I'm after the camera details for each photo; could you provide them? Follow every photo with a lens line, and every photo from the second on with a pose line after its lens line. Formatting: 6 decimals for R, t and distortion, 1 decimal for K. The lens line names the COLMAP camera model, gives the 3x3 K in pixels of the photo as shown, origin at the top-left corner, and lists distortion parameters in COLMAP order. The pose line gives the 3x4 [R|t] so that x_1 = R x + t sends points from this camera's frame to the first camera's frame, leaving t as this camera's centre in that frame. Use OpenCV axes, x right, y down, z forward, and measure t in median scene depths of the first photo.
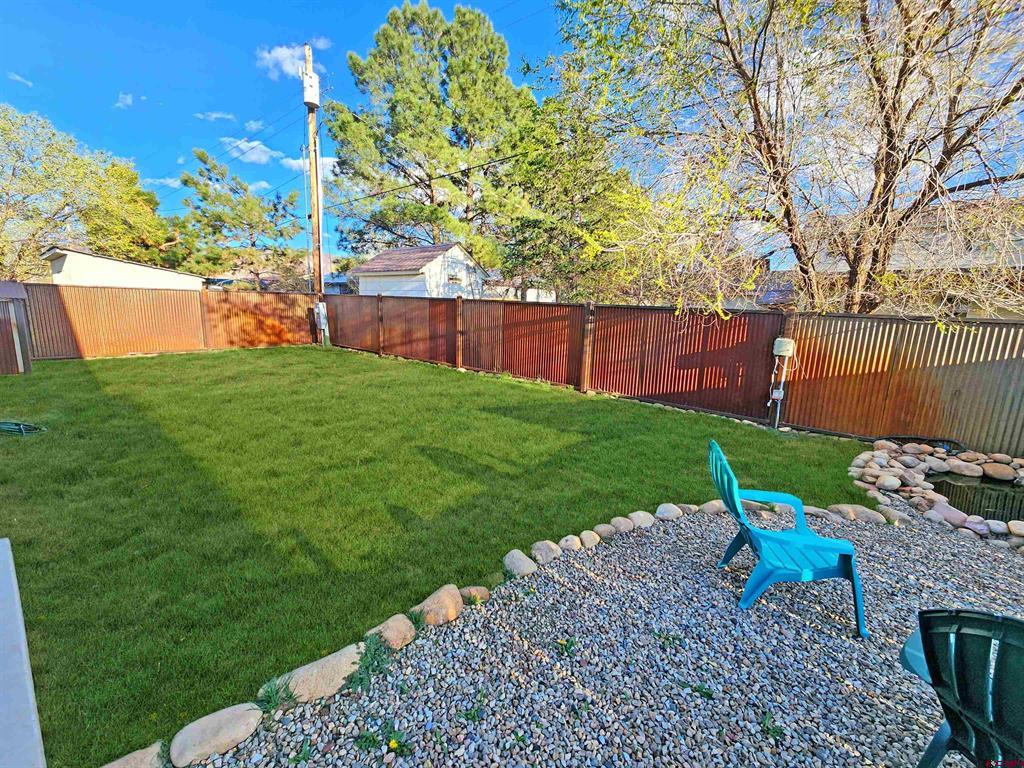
lens RADIAL K [[415.8, 0, 516.0], [0, 415.8, 376.1], [0, 0, 1]] dist [0.000573, -0.000046]
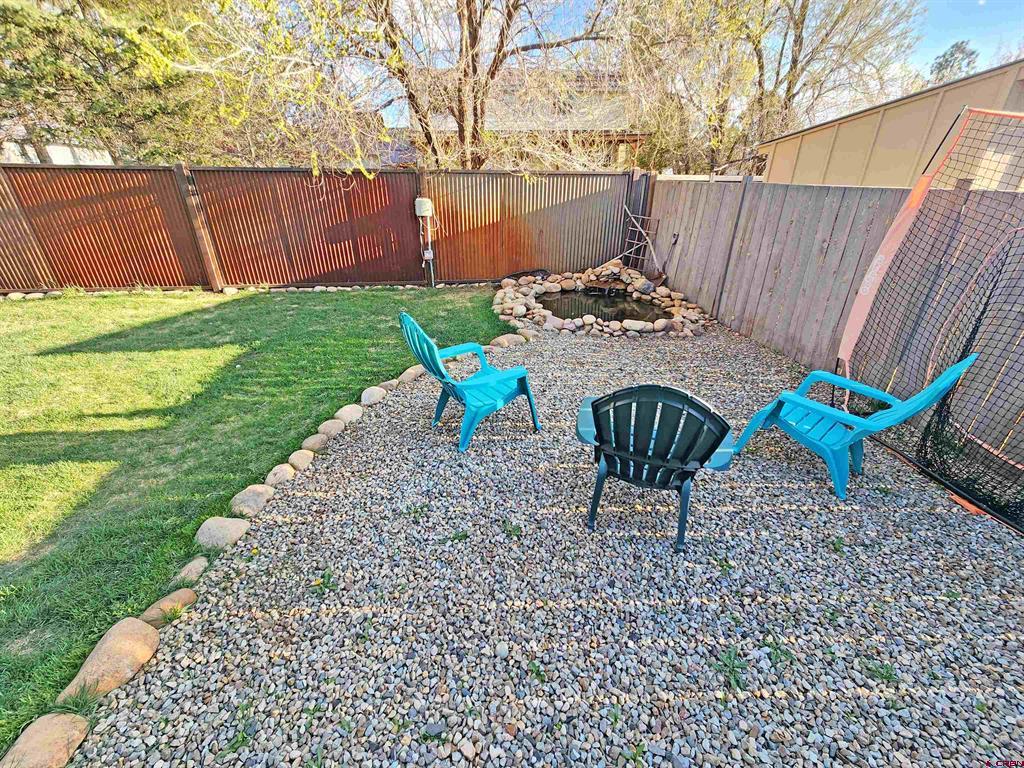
lens RADIAL K [[415.8, 0, 516.0], [0, 415.8, 376.1], [0, 0, 1]] dist [0.000573, -0.000046]
pose [[0.691910, -0.343415, 0.635080, -0.004763], [0.145484, 0.927906, 0.343256, -0.001764], [-0.707174, -0.145108, 0.691989, 0.105344]]
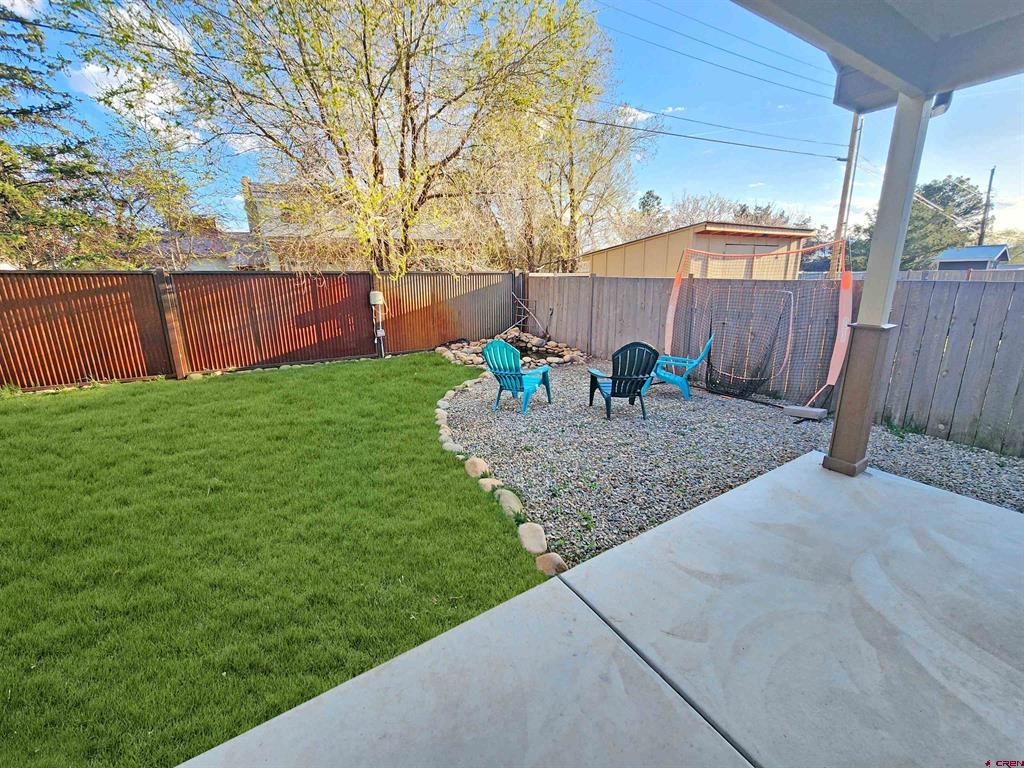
lens RADIAL K [[415.8, 0, 516.0], [0, 415.8, 376.1], [0, 0, 1]] dist [0.000573, -0.000046]
pose [[0.335165, -0.262873, 0.904744, -0.963826], [0.181077, 0.960358, 0.211951, -0.055592], [-0.924595, 0.092790, 0.369479, 0.187516]]
